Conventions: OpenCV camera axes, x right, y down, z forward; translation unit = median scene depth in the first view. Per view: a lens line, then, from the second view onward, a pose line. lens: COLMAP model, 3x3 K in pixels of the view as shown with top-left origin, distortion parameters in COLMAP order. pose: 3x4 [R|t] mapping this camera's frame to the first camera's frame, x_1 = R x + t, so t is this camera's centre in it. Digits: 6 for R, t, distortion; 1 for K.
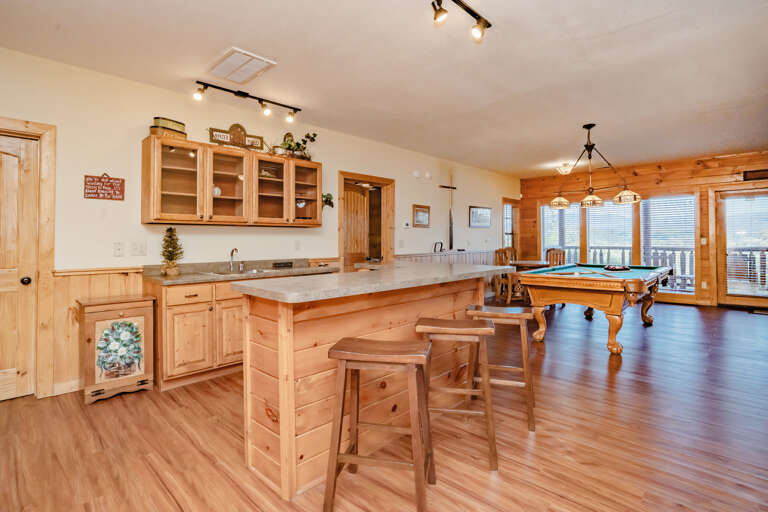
lens RADIAL K [[381.4, 0, 375.6], [0, 381.4, 234.5], [0, 0, 1]] dist [-0.056900, 0.000456]
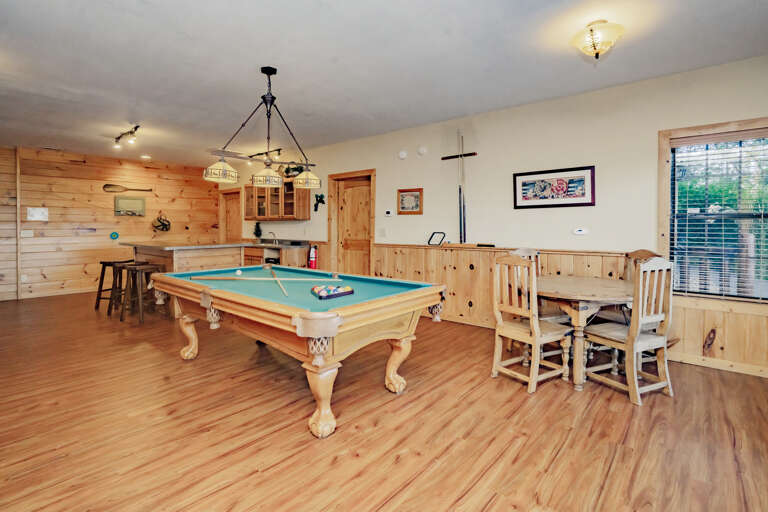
lens RADIAL K [[381.4, 0, 375.6], [0, 381.4, 234.5], [0, 0, 1]] dist [-0.056900, 0.000456]
pose [[0.059963, 0.024128, -0.997909, 1.260508], [0.014700, 0.999578, 0.025052, 0.005348], [0.998092, -0.016172, 0.059583, 1.115401]]
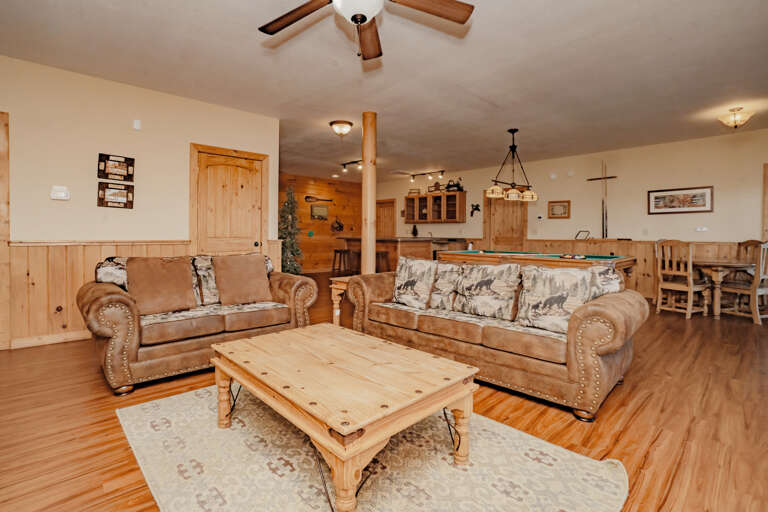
lens RADIAL K [[362.8, 0, 382.4], [0, 362.8, 243.3], [0, 0, 1]] dist [-0.027688, 0.005546]
pose [[-0.037264, 0.030399, -0.998843, 1.685110], [0.008312, 0.999512, 0.030109, 0.027682], [0.999271, -0.007180, -0.037499, 0.603439]]
